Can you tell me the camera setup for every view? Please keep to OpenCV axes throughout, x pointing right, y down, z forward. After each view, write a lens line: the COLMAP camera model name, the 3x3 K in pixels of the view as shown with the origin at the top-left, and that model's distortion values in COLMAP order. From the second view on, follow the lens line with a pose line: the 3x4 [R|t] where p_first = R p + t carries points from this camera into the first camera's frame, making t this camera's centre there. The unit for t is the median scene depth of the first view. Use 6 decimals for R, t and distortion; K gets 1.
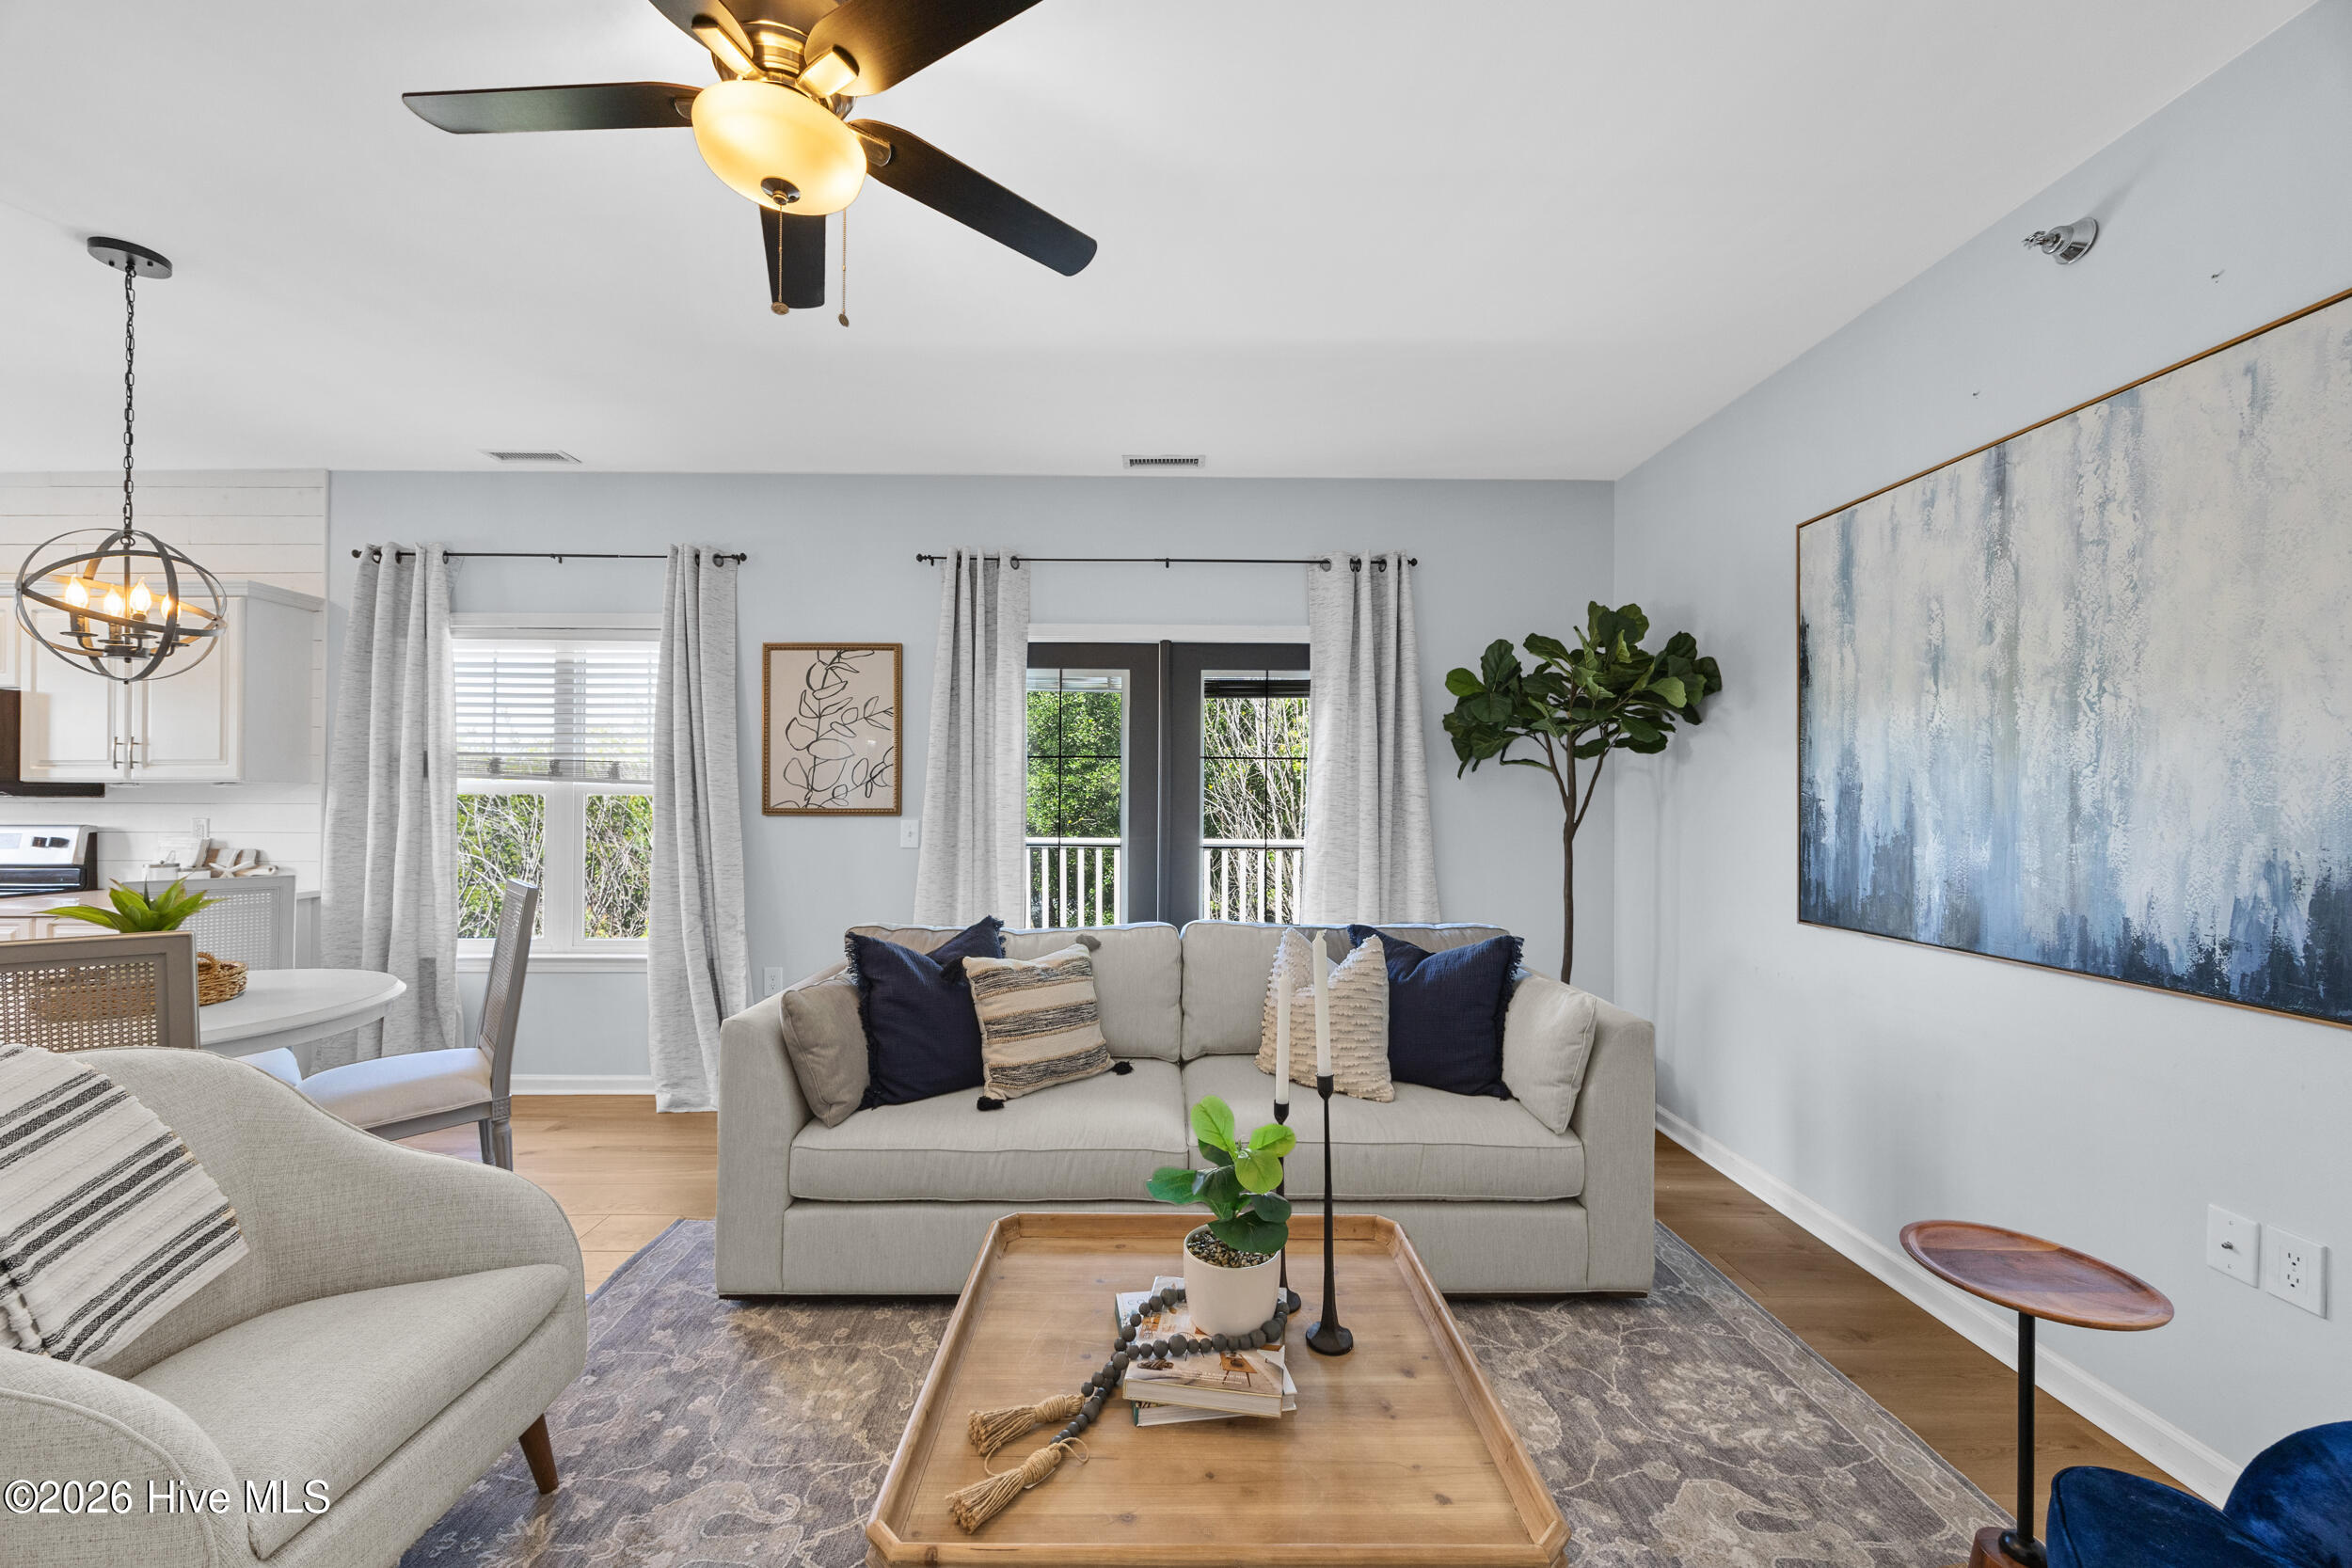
lens RADIAL K [[888.9, 0, 1165.1], [0, 888.9, 794.3], [0, 0, 1]] dist [-0.003593, 0.000041]
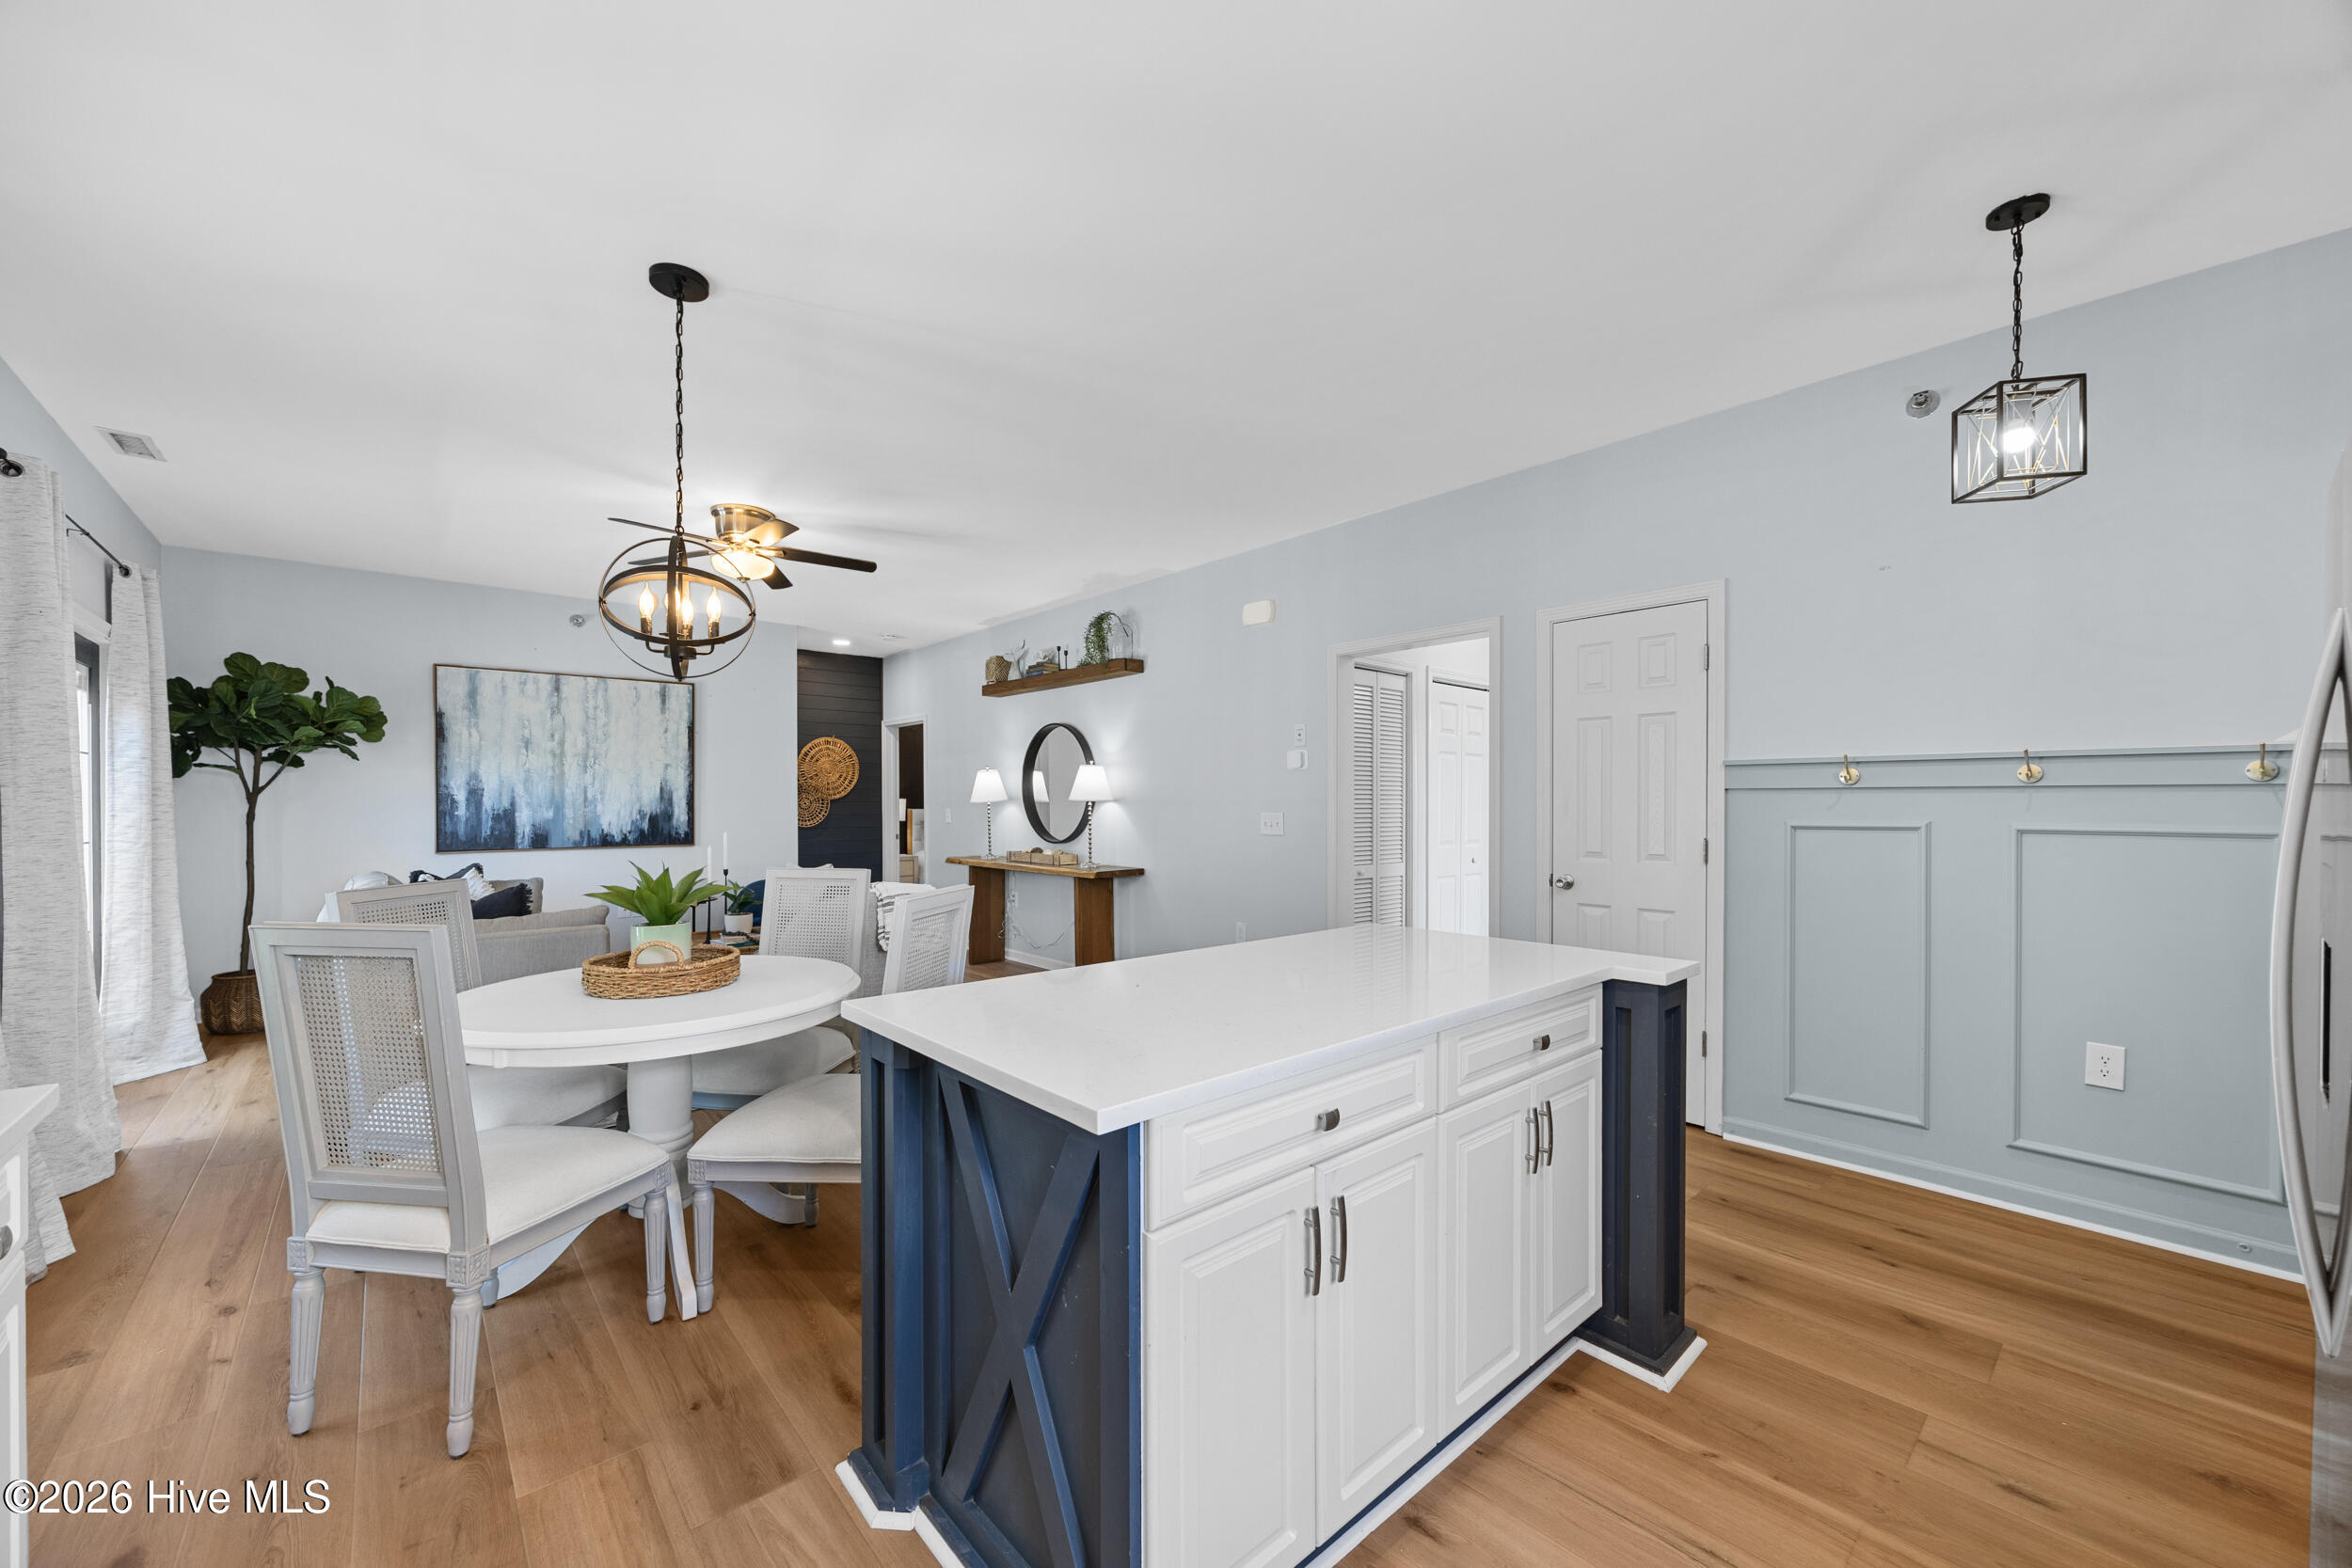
lens RADIAL K [[890.8, 0, 1171.9], [0, 890.8, 804.5], [0, 0, 1]] dist [-0.003670, 0.000171]
pose [[-0.656149, -0.006993, 0.754599, -2.185270], [-0.004081, 0.999975, 0.005719, 0.010790], [-0.754620, 0.000673, -0.656162, 1.152727]]
